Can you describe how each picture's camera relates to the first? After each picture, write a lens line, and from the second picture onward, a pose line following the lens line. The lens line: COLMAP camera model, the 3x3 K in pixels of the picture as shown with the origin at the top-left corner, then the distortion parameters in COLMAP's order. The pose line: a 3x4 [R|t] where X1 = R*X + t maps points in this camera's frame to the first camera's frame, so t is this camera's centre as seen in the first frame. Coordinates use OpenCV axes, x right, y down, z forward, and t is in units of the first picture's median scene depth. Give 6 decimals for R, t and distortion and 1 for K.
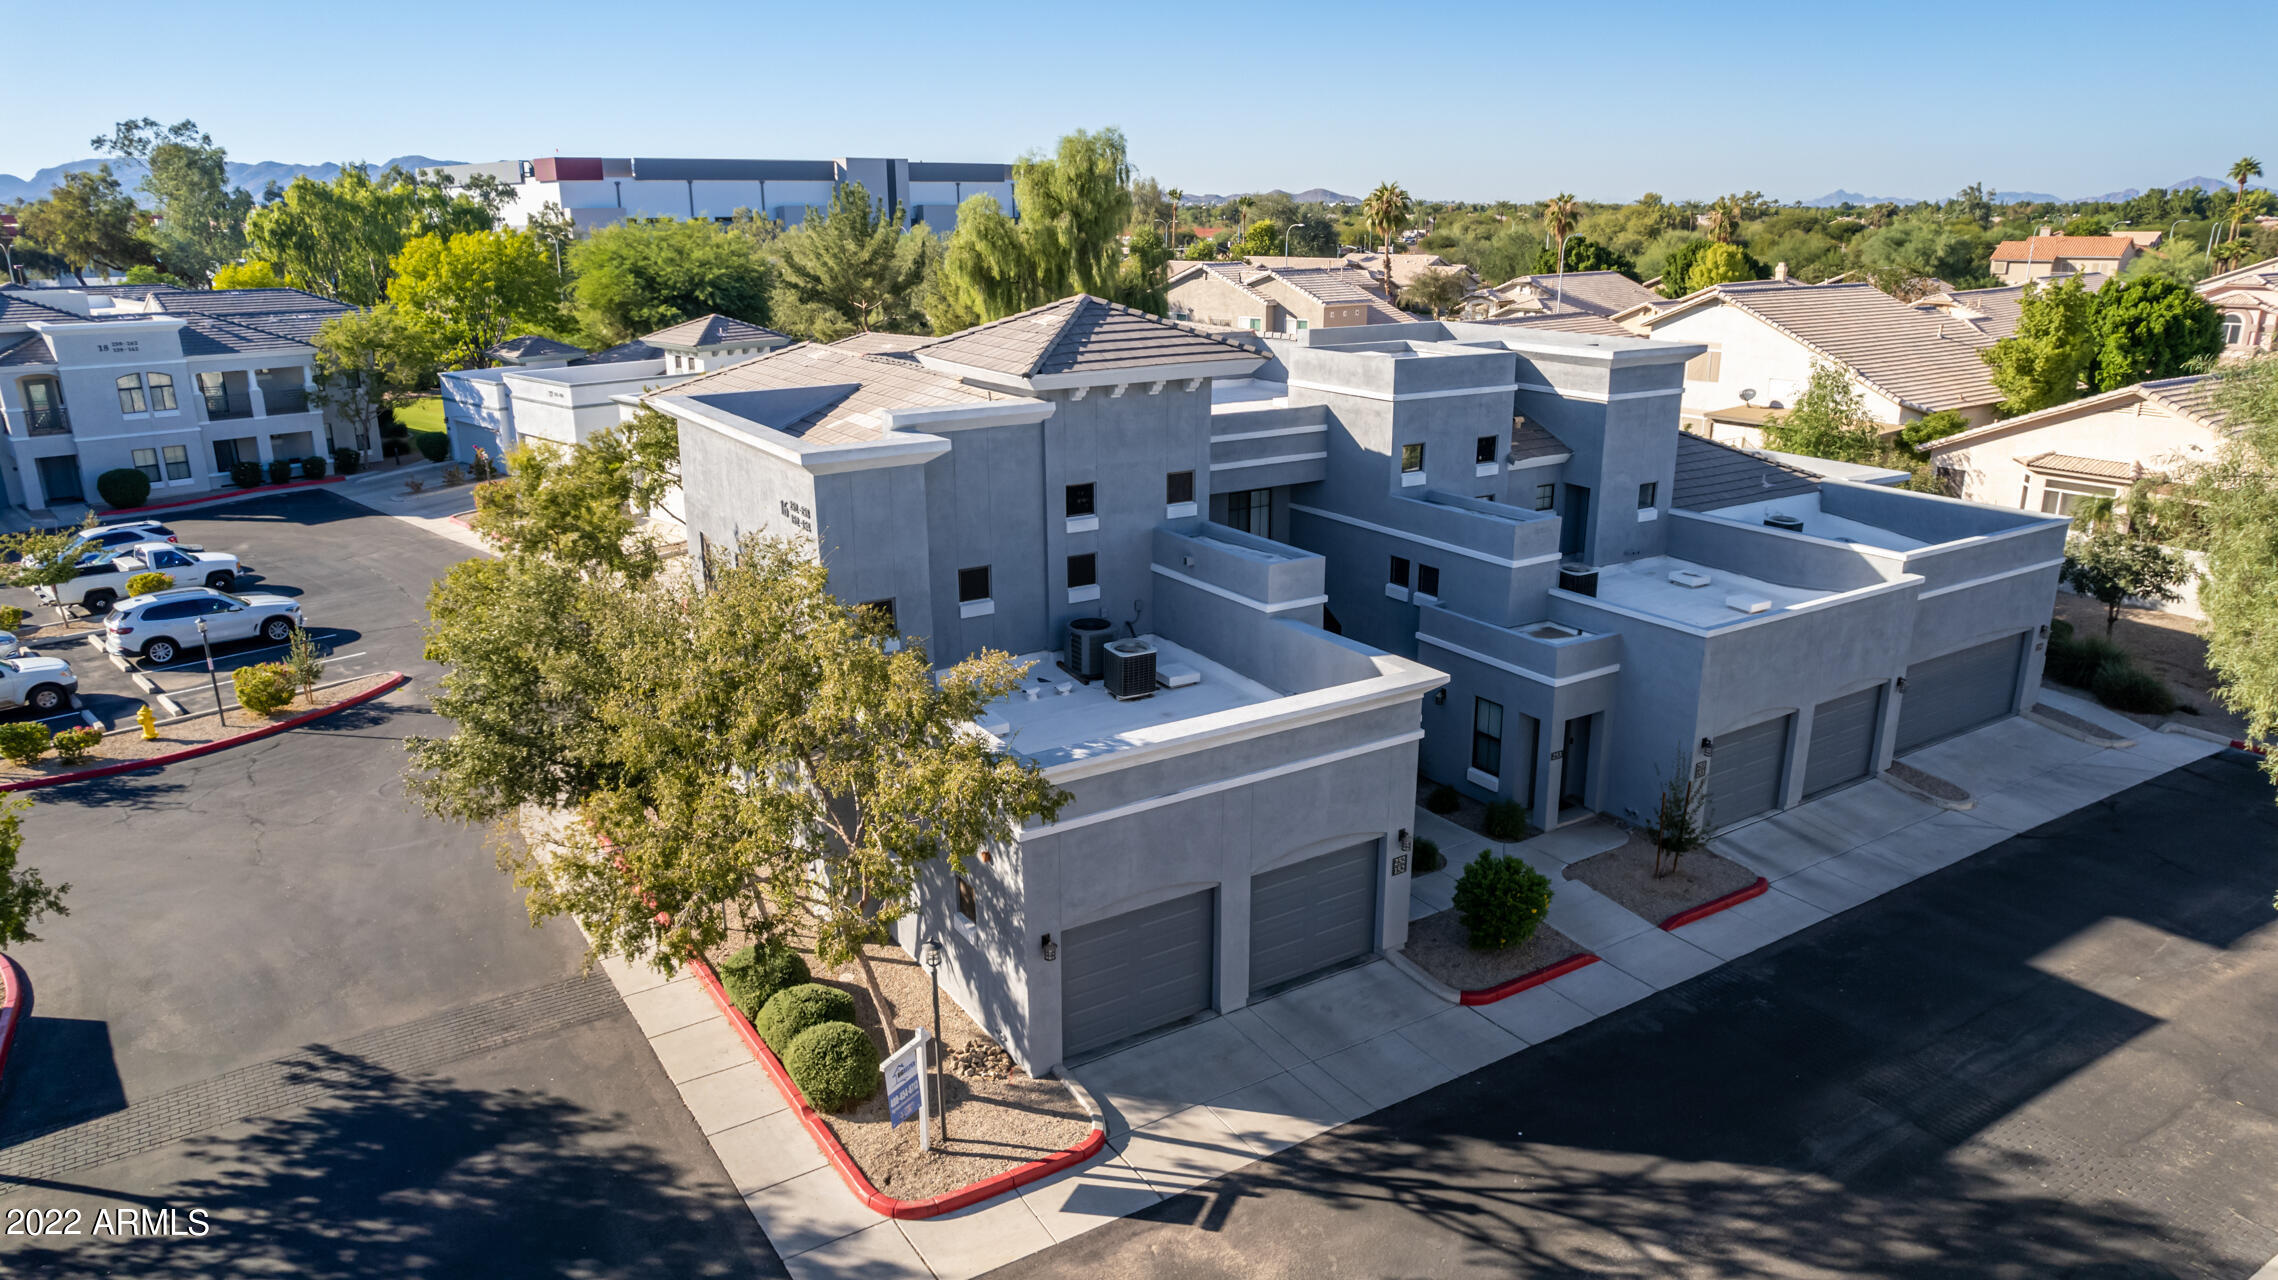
lens RADIAL K [[1483.6, 0, 1131.0], [0, 1483.6, 643.7], [0, 0, 1]] dist [-0.062601, 0.061921]
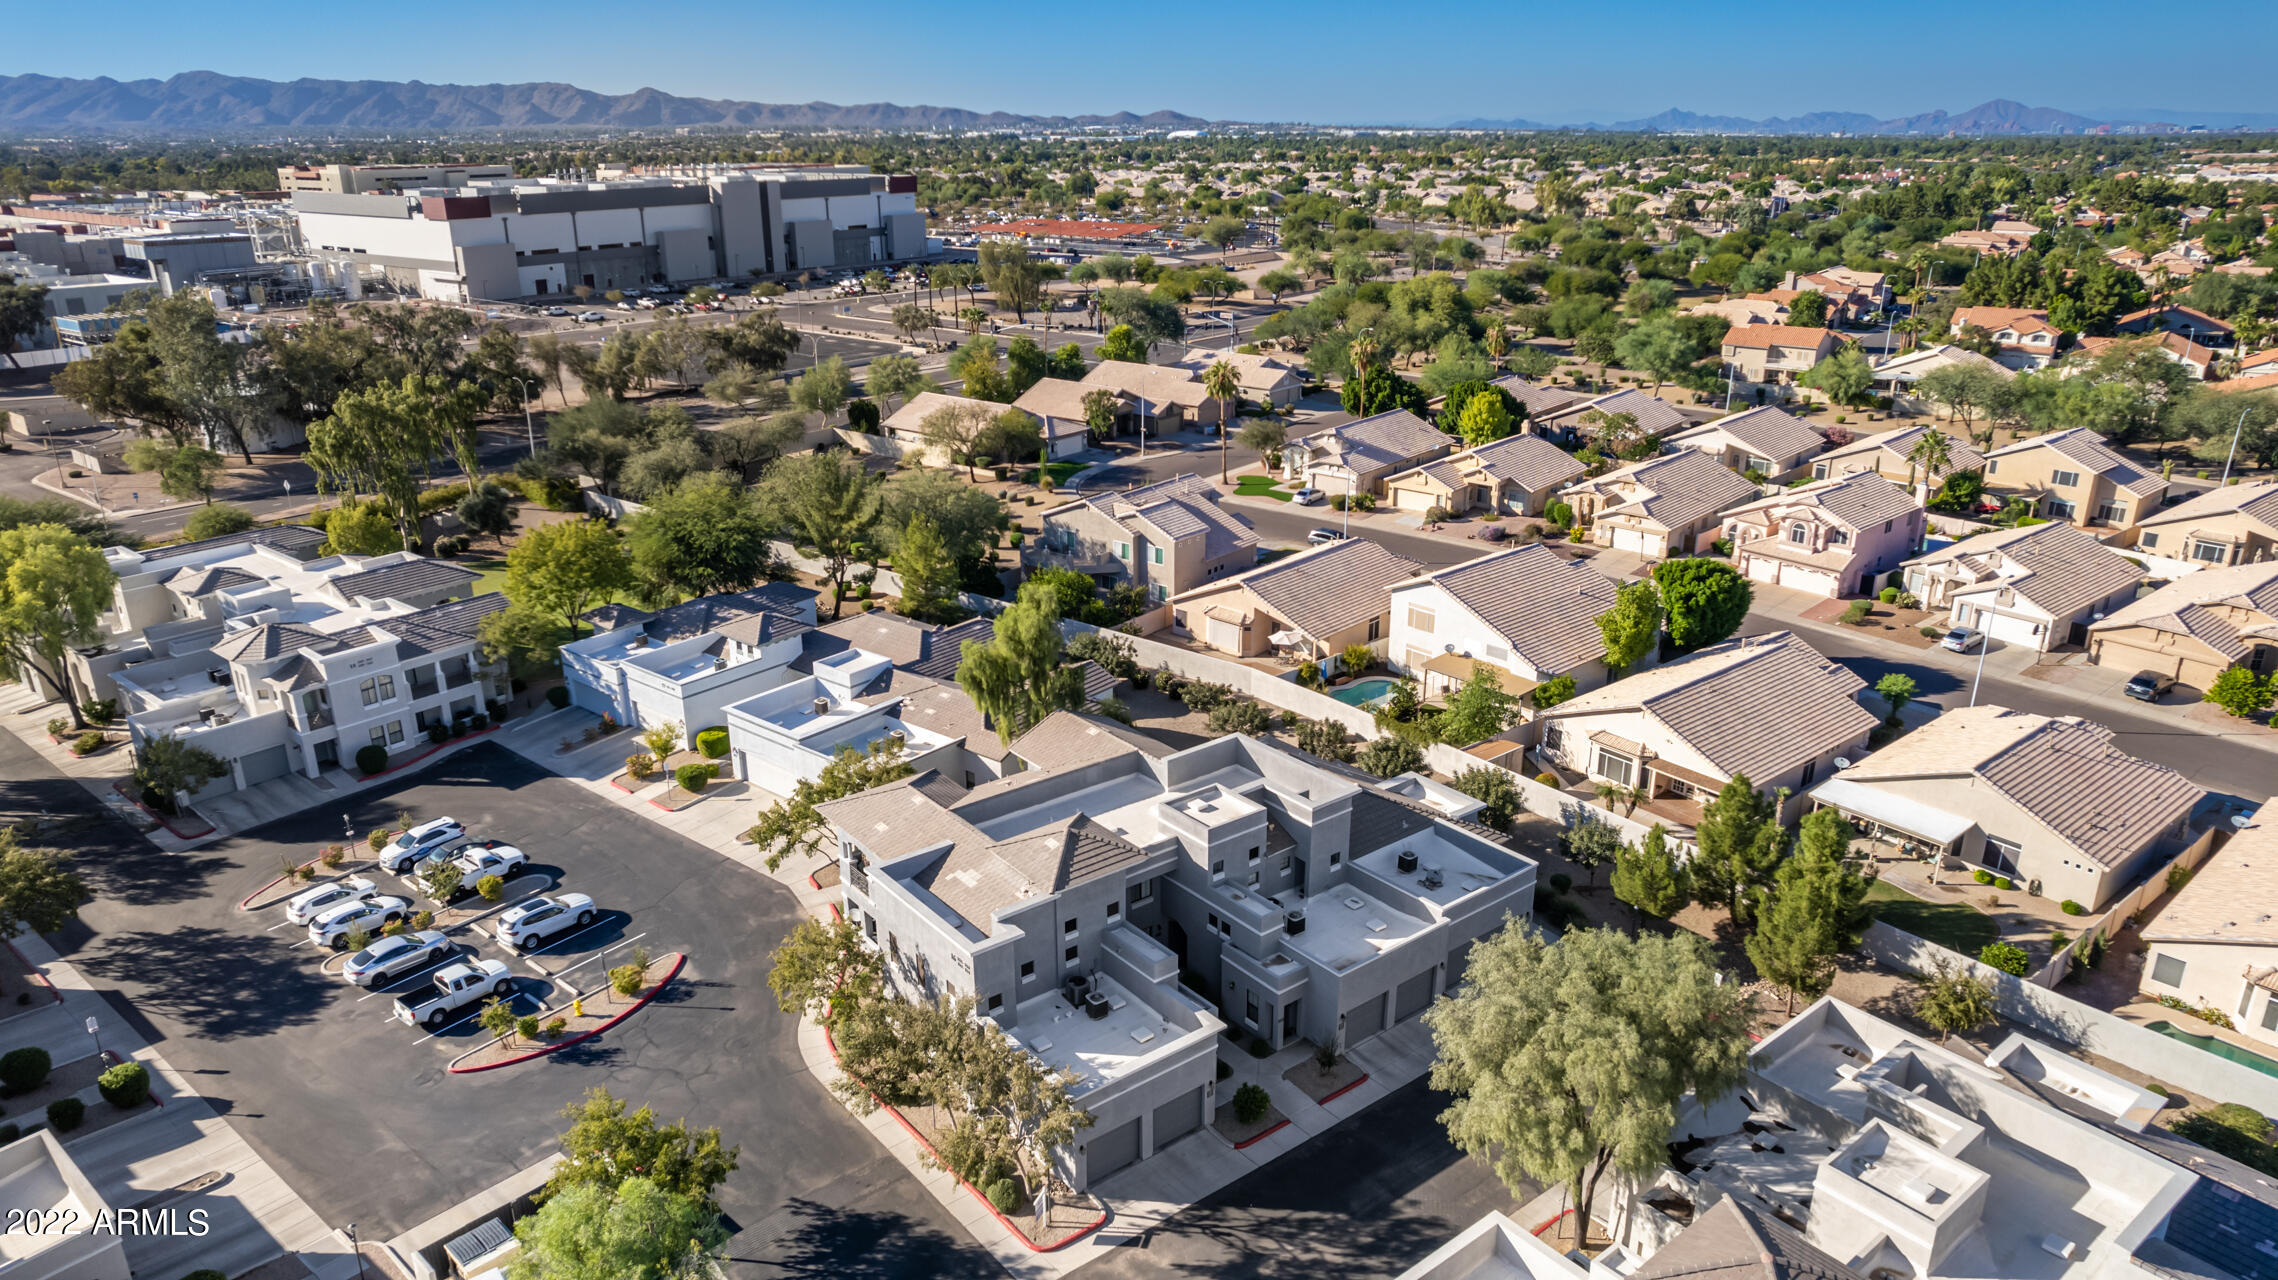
lens RADIAL K [[1482.2, 0, 1139.0], [0, 1482.2, 640.0], [0, 0, 1]] dist [-0.042266, 0.000296]
pose [[0.994598, -0.030107, 0.099340, -0.128092], [0.025537, 0.998570, 0.046958, -0.574260], [-0.100612, -0.044167, 0.993945, -1.125199]]
